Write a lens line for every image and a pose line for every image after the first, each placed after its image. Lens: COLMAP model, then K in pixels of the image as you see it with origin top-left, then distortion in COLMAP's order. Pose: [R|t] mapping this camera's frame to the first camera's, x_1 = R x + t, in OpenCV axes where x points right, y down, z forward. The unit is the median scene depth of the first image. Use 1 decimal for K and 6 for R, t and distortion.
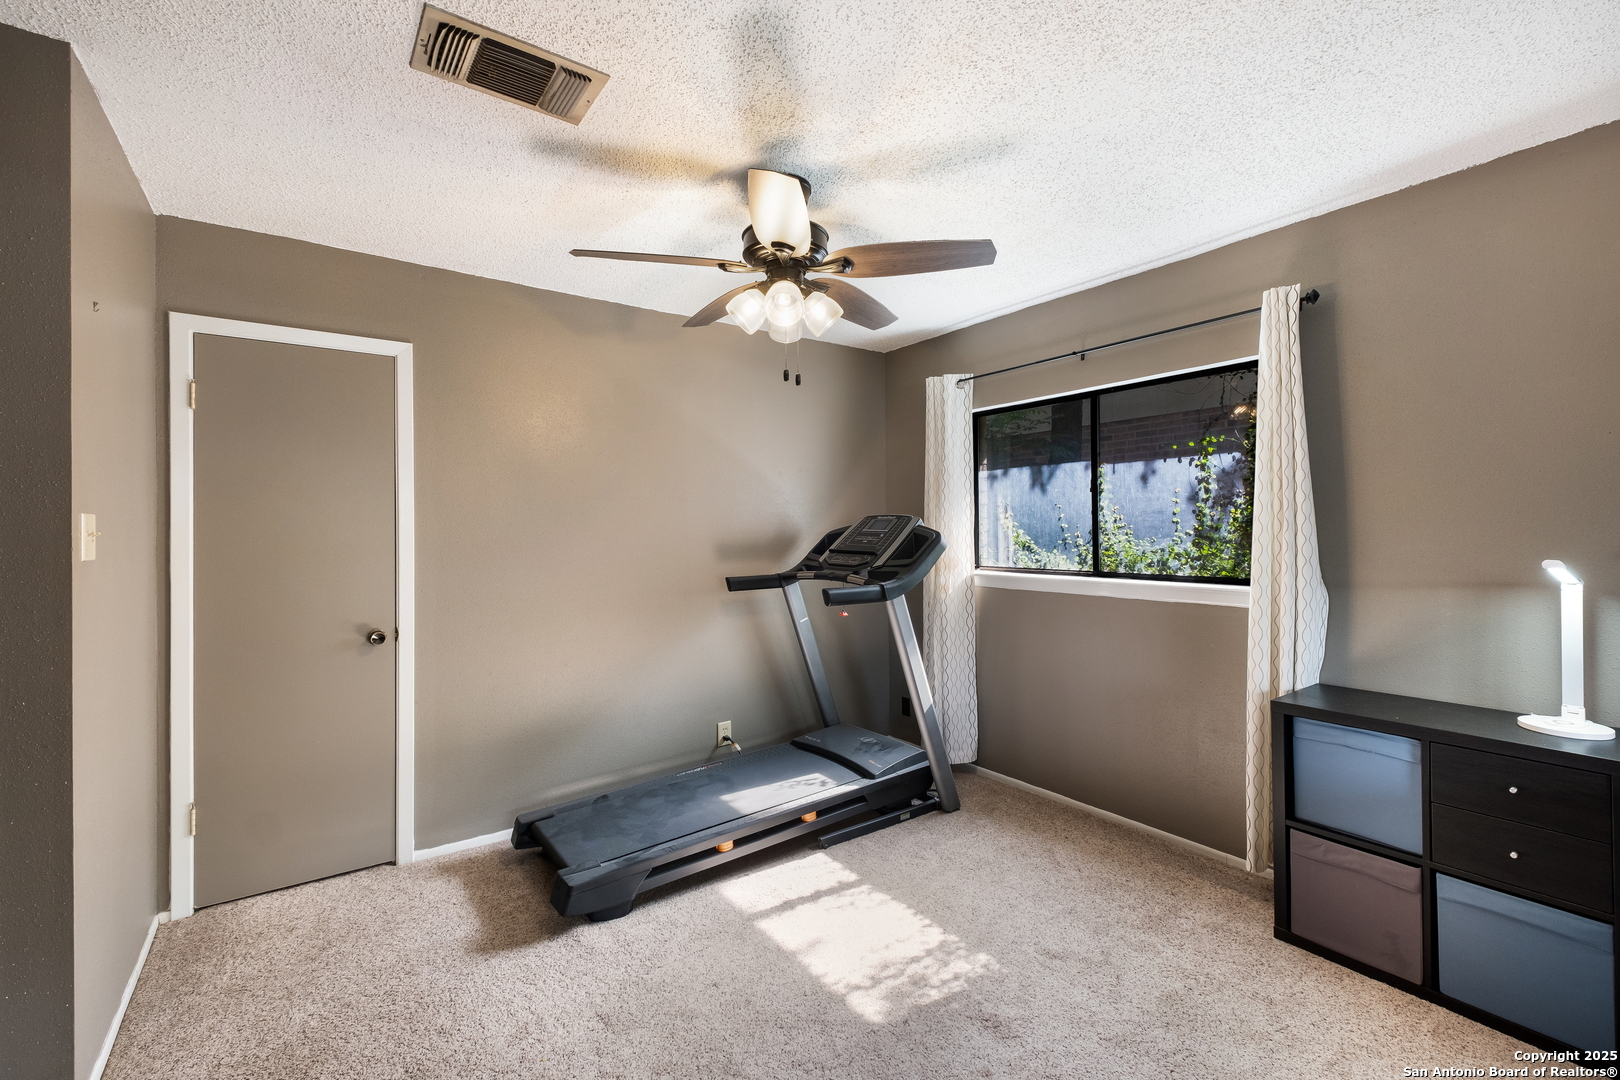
lens RADIAL K [[694.7, 0, 818.8], [0, 694.7, 519.5], [0, 0, 1]] dist [0.009218, -0.003047]
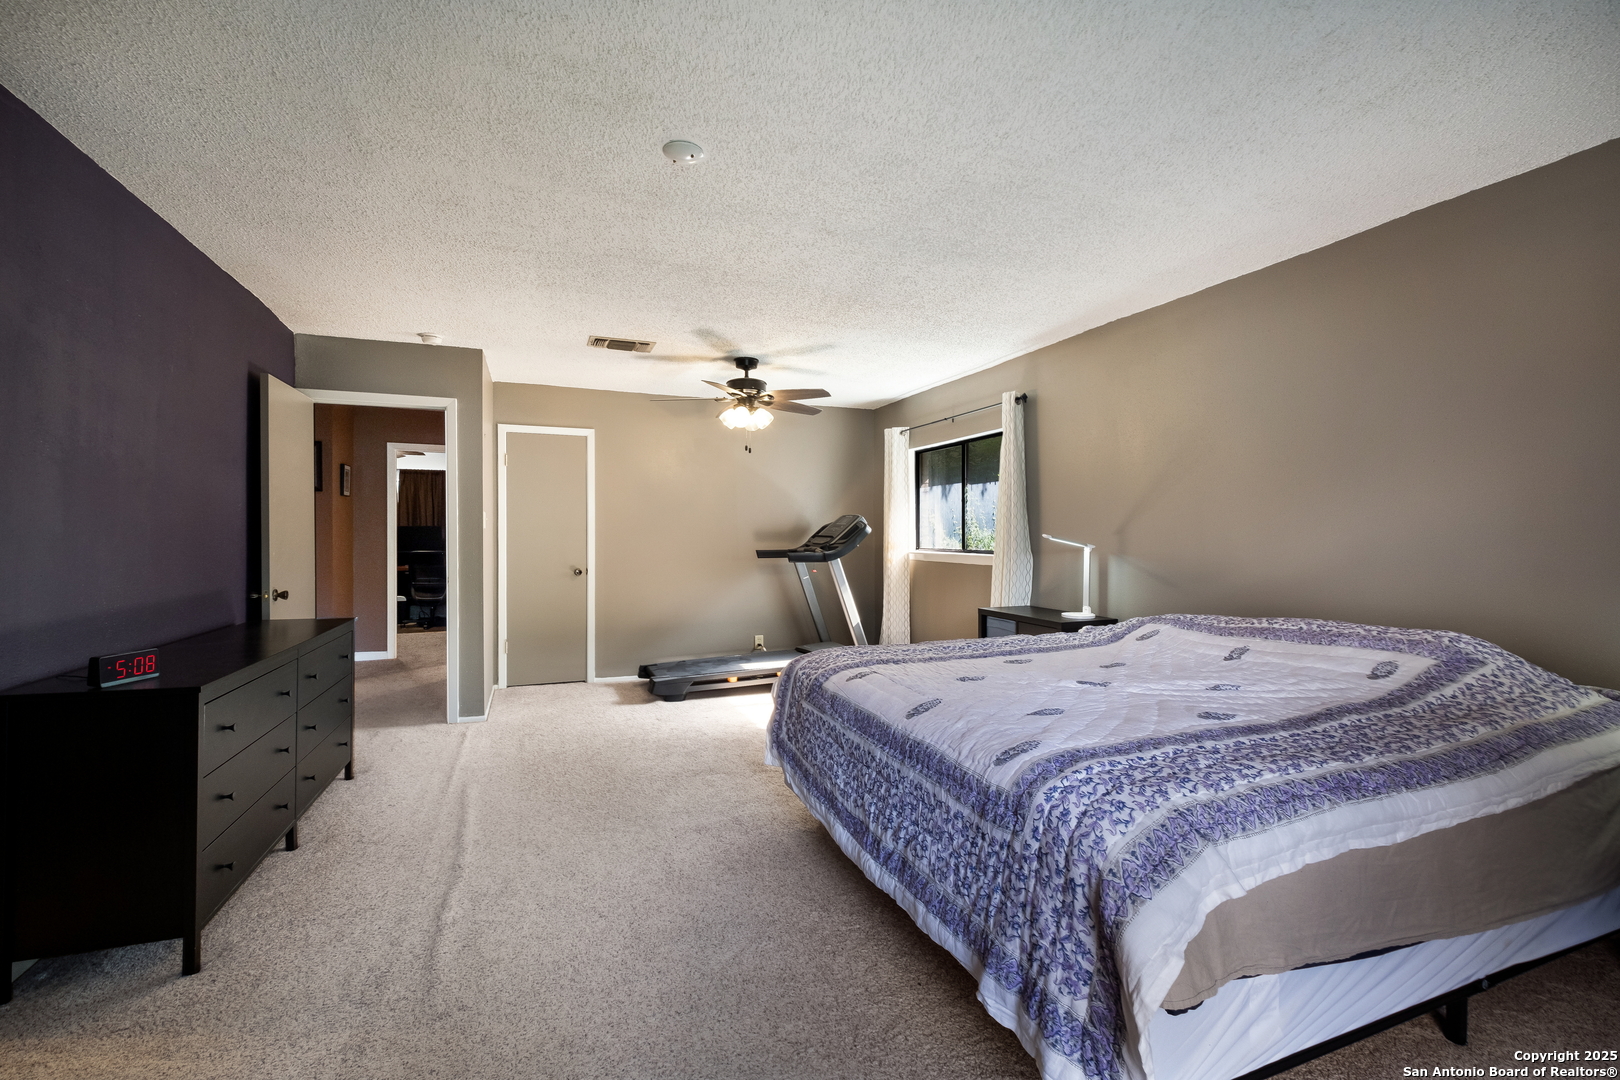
lens RADIAL K [[694.7, 0, 808.7], [0, 694.7, 532.3], [0, 0, 1]] dist [0.009218, -0.003047]
pose [[0.967156, 0.010909, -0.253948, 0.467281], [-0.007421, 0.999865, 0.014687, 0.012476], [0.254073, -0.012320, 0.967106, -0.698714]]
